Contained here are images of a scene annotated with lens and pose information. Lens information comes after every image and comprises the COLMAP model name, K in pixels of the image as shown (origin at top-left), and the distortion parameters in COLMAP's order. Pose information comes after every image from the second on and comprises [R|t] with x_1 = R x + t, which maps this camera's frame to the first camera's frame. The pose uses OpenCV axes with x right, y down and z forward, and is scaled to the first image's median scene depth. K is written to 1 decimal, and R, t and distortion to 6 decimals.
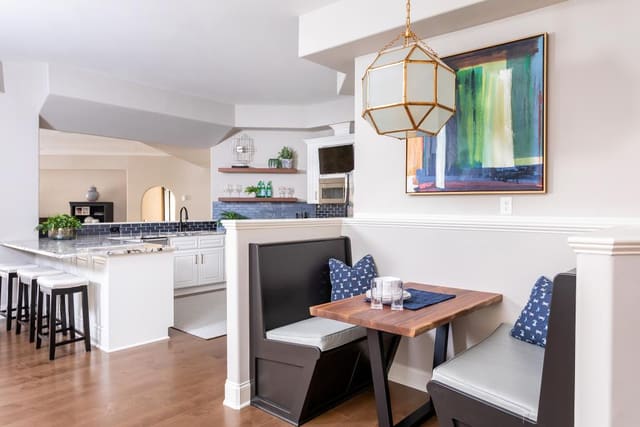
lens RADIAL K [[424.0, 0, 321.9], [0, 424.0, 212.6], [0, 0, 1]] dist [0.001698, -0.000222]
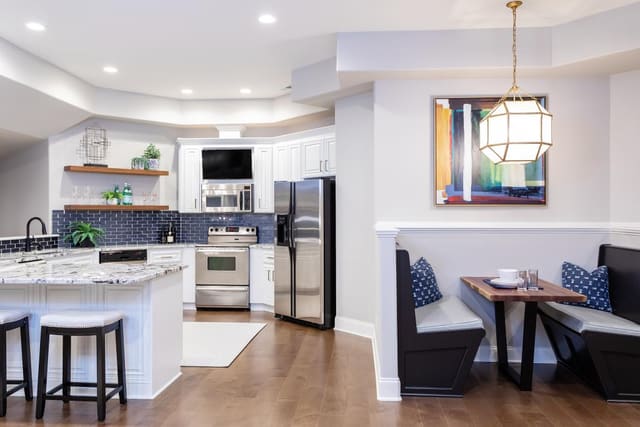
lens RADIAL K [[475.2, 0, 320.6], [0, 475.2, 214.6], [0, 0, 1]] dist [-0.003968, -0.000418]
pose [[0.821552, 0.001377, 0.570132, -0.851626], [0.008789, 0.999848, -0.015078, -0.001705], [-0.570066, 0.017398, 0.821415, 0.117254]]
